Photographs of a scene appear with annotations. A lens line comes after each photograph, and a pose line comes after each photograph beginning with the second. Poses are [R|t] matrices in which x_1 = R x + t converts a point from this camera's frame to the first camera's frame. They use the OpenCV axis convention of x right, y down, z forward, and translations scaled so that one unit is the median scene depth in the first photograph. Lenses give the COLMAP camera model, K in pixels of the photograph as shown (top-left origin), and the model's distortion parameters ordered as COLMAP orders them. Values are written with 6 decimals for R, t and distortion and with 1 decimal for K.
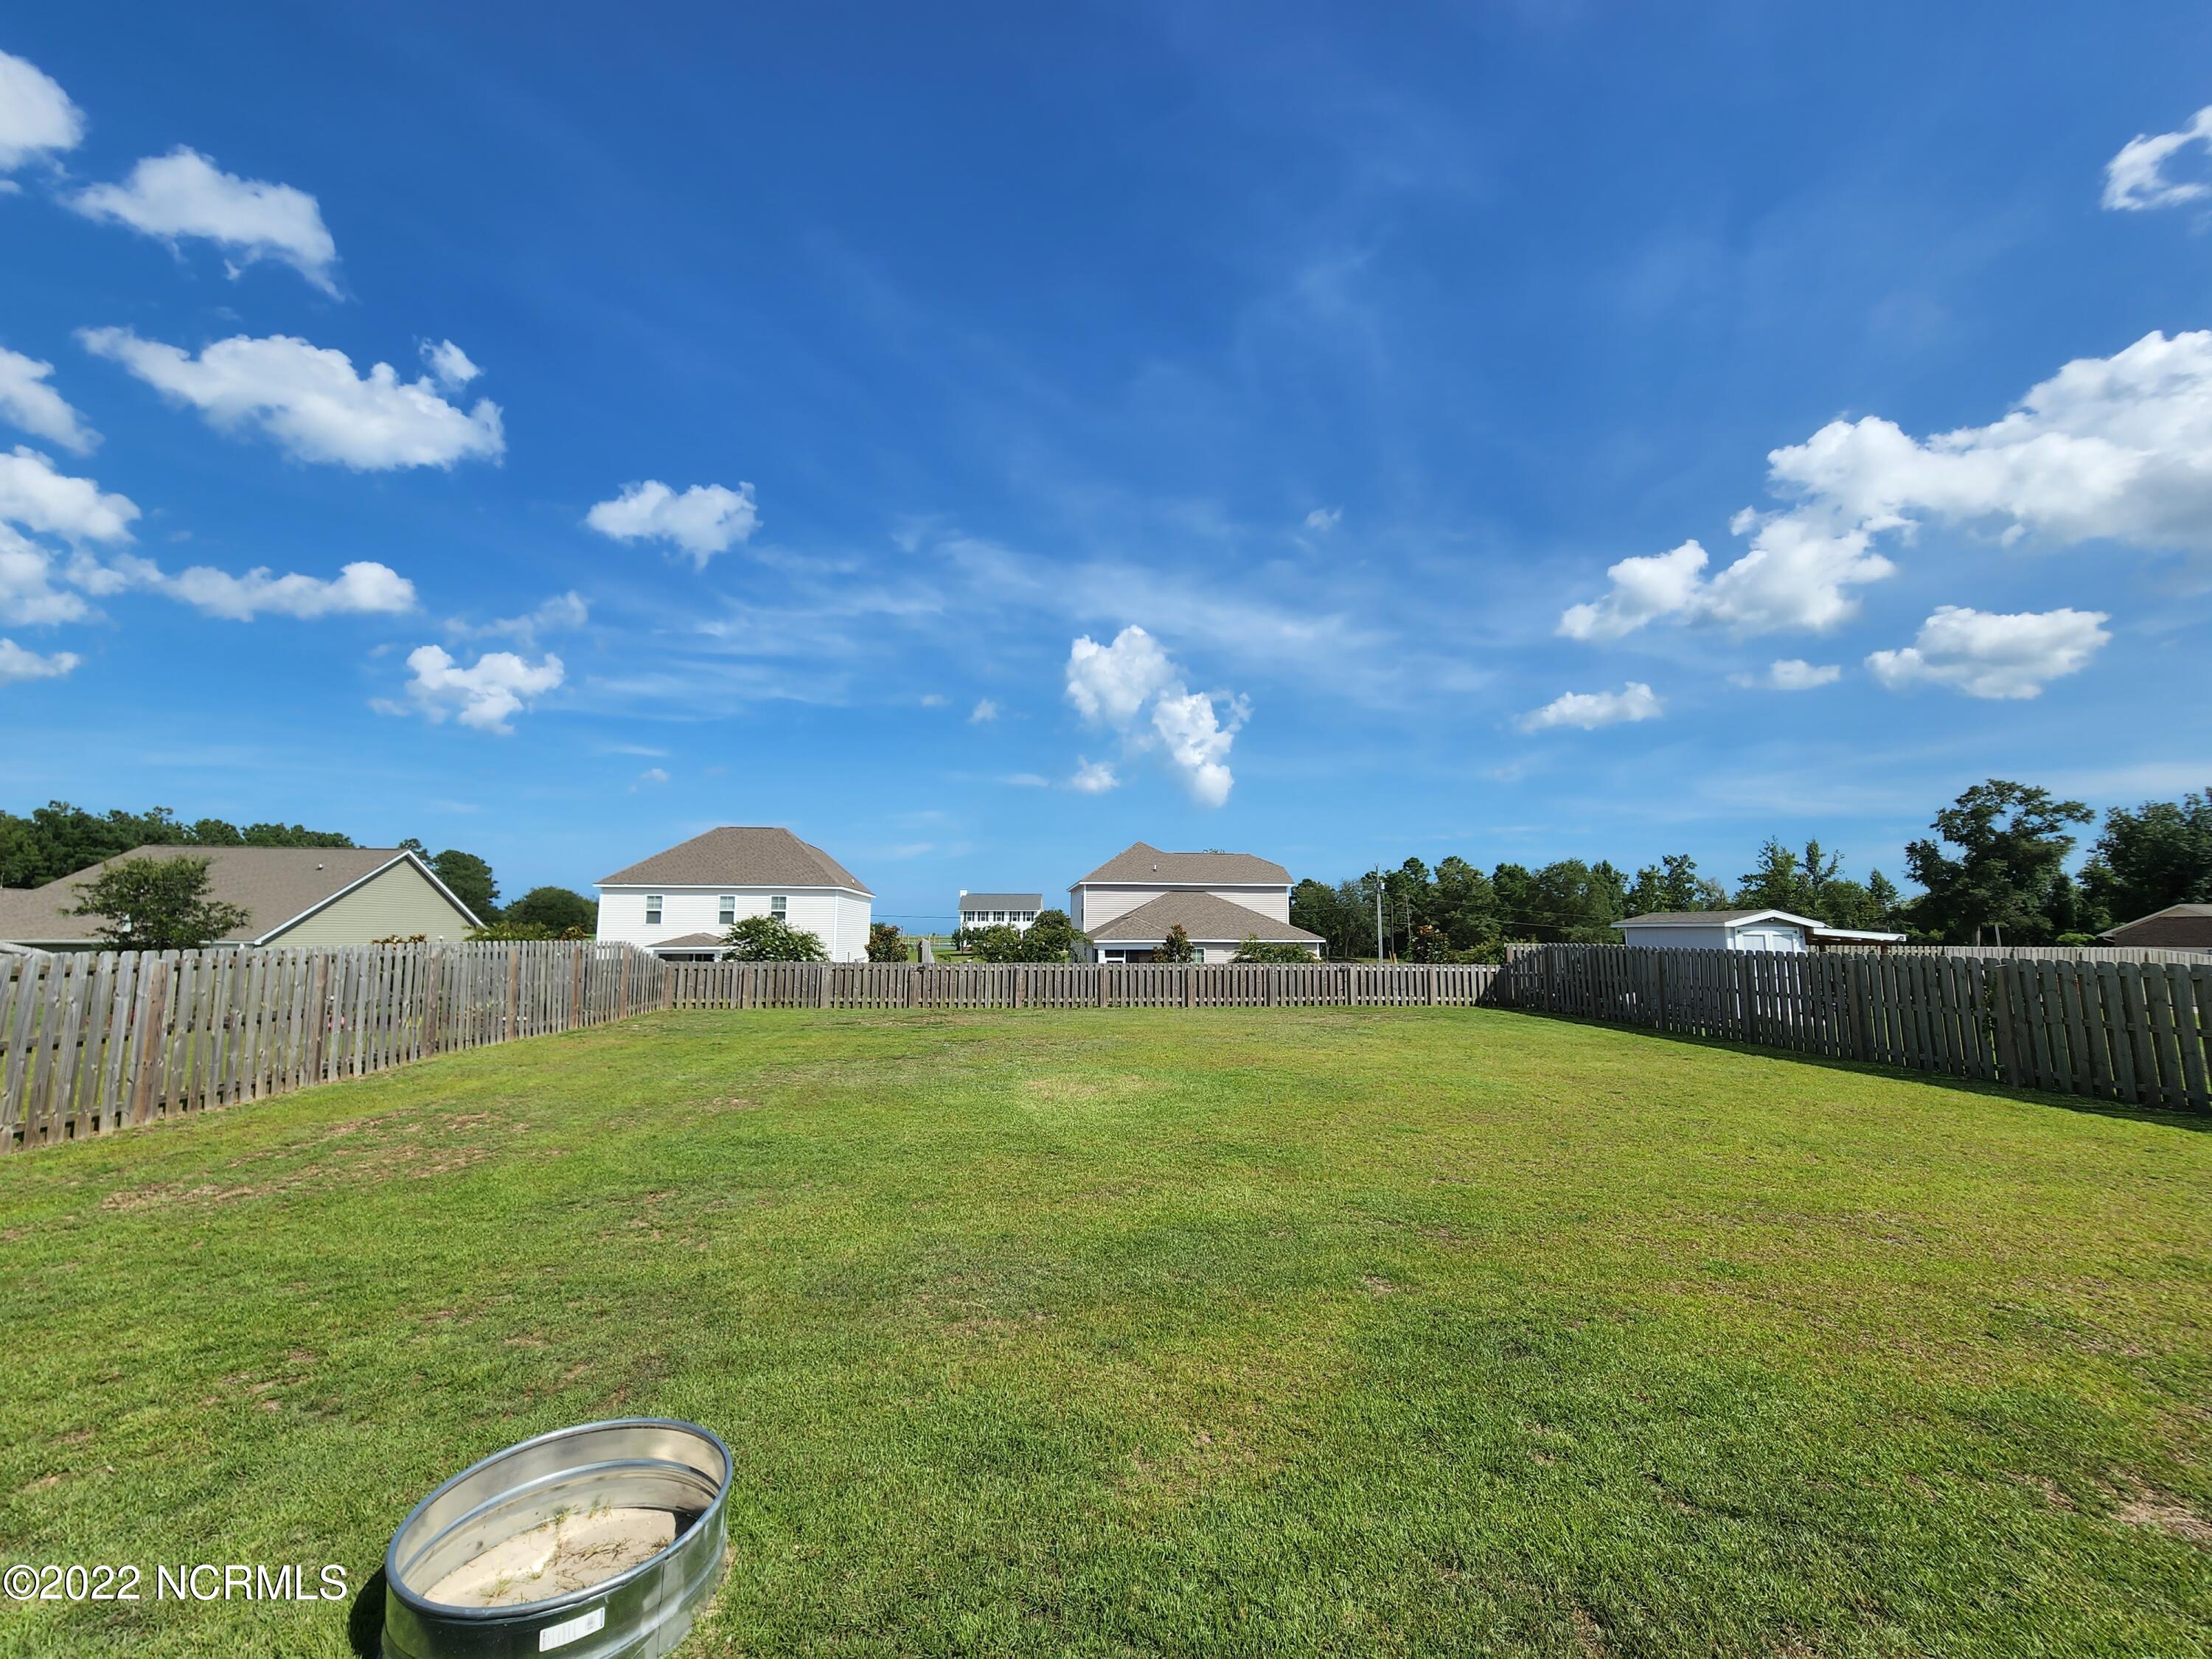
lens RADIAL K [[916.3, 0, 1104.3], [0, 916.3, 827.9], [0, 0, 1]] dist [-0.004300, -0.000149]
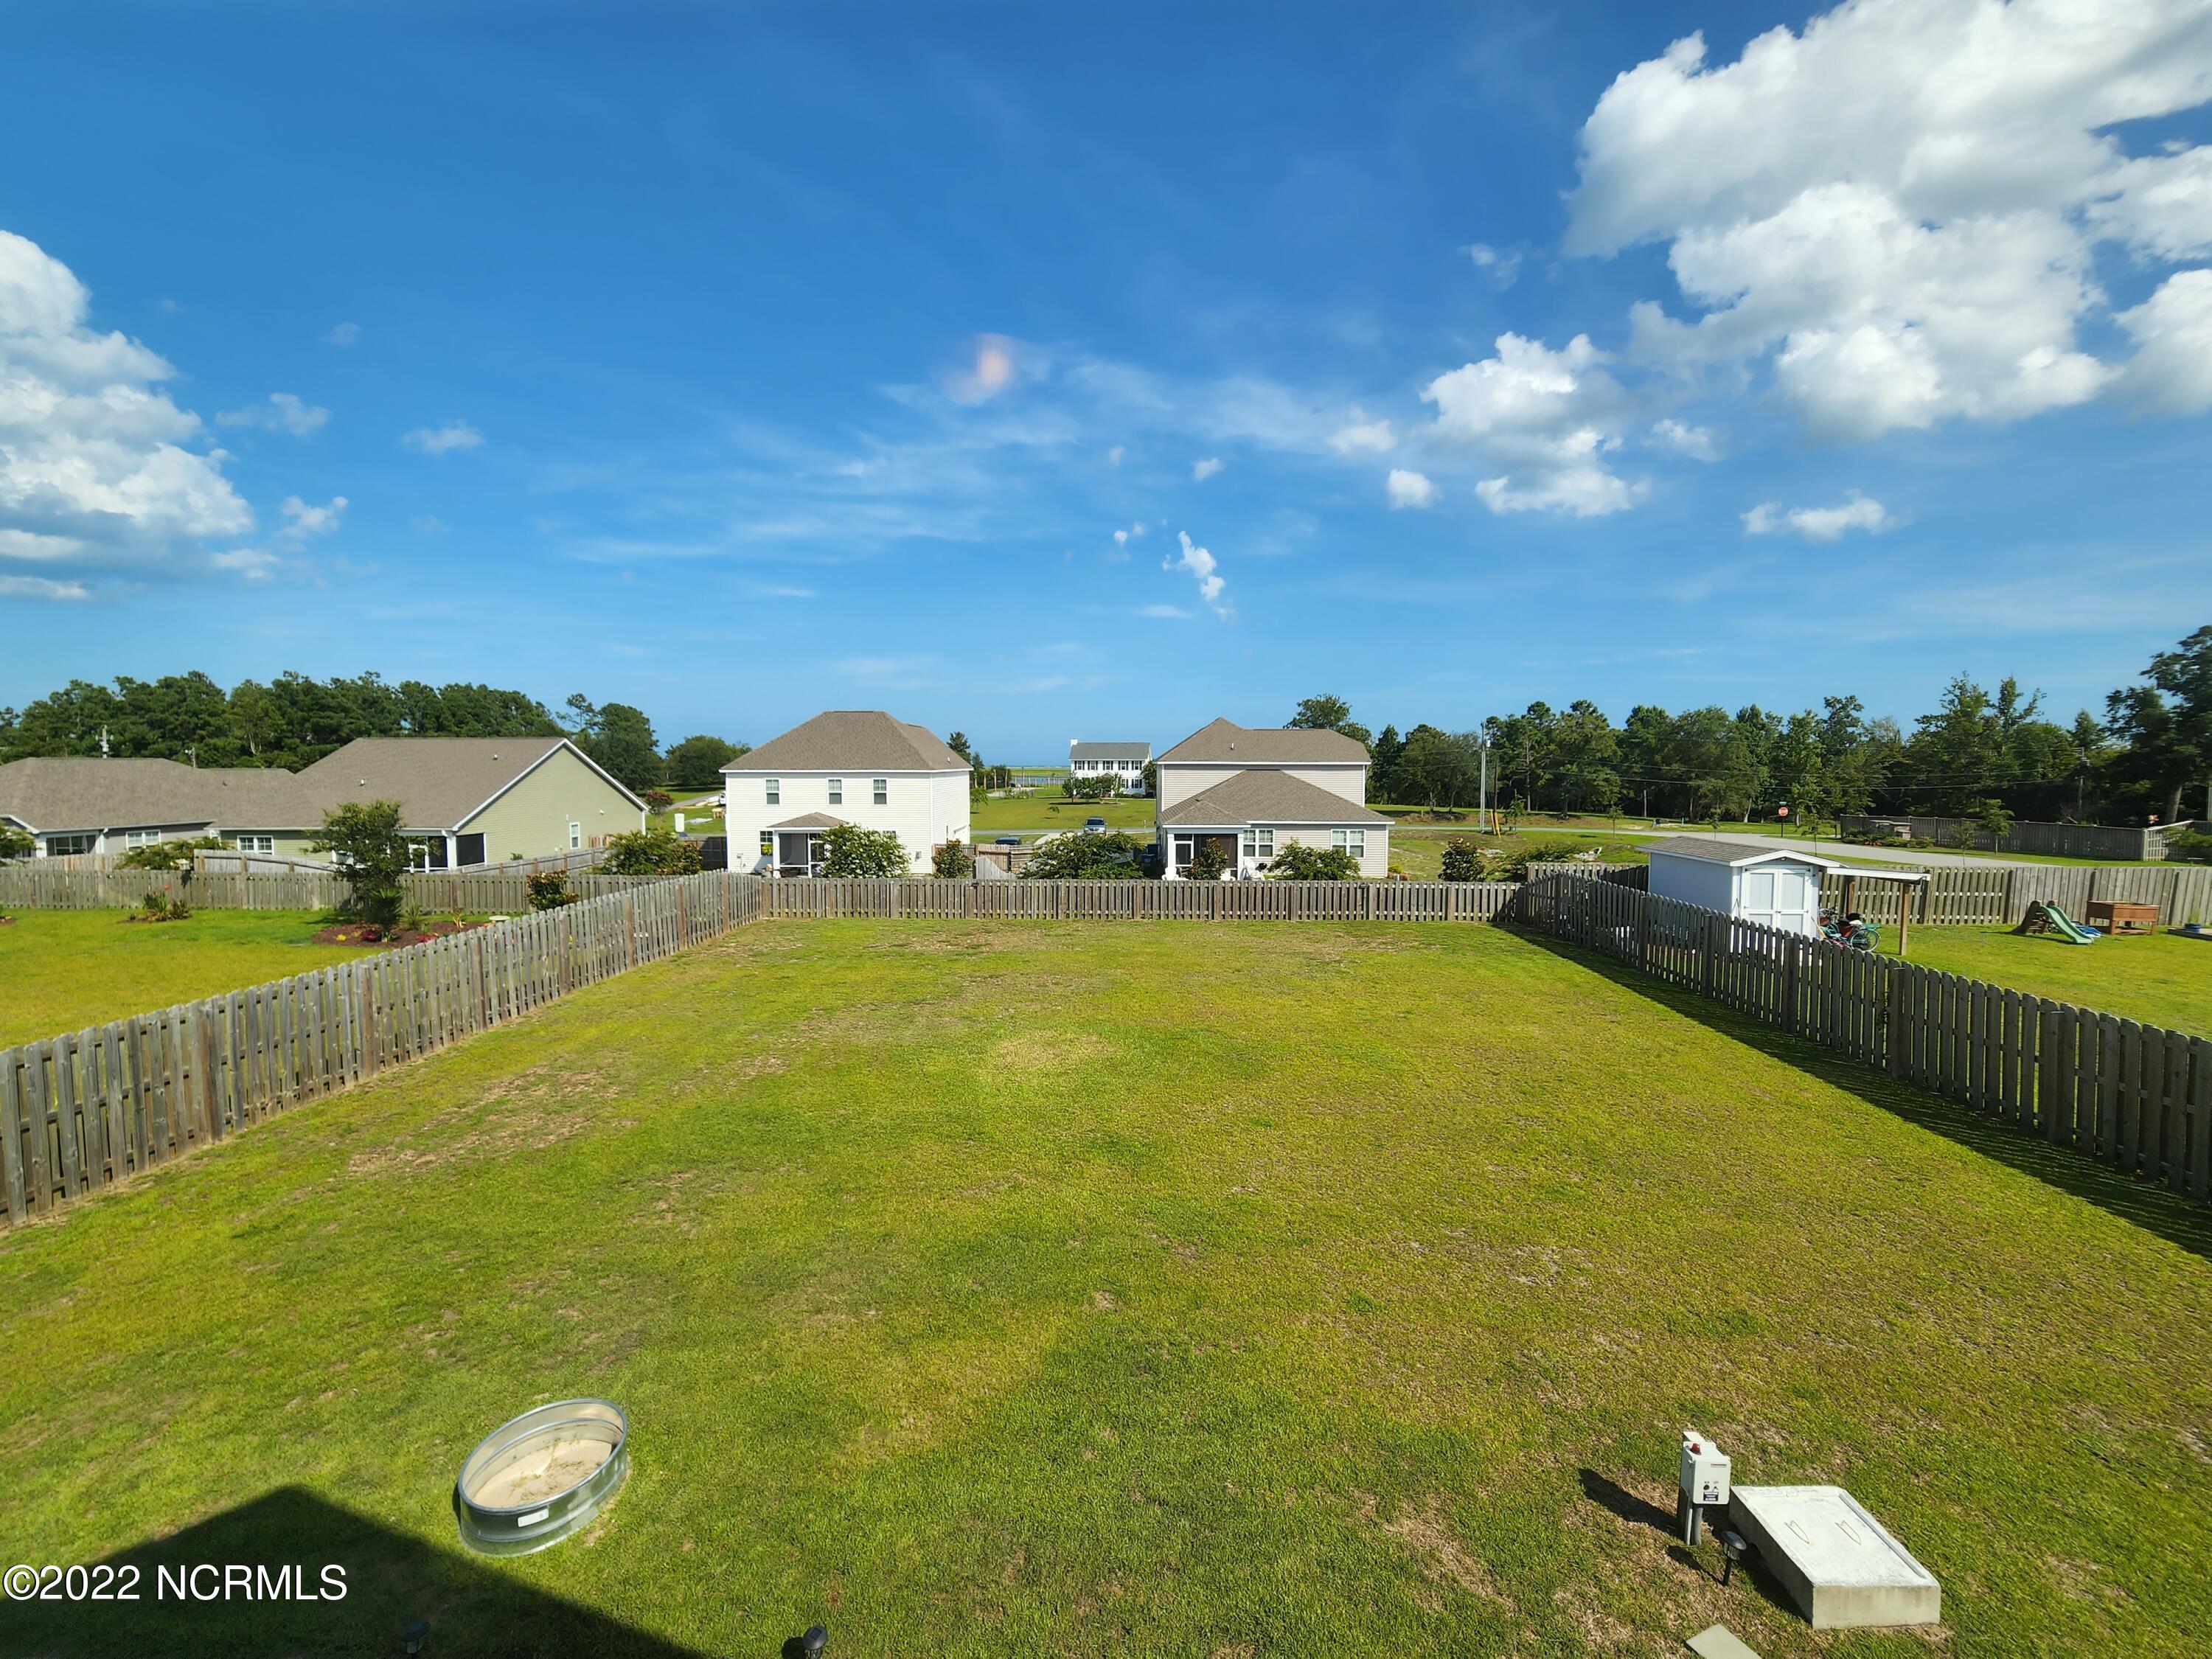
lens RADIAL K [[916.3, 0, 1110.5], [0, 916.3, 827.5], [0, 0, 1]] dist [-0.004300, -0.000149]
pose [[0.991072, 0.009364, -0.132998, 0.107510], [0.015803, 0.982248, 0.186921, -0.115240], [0.132387, -0.187354, 0.973330, -0.065839]]
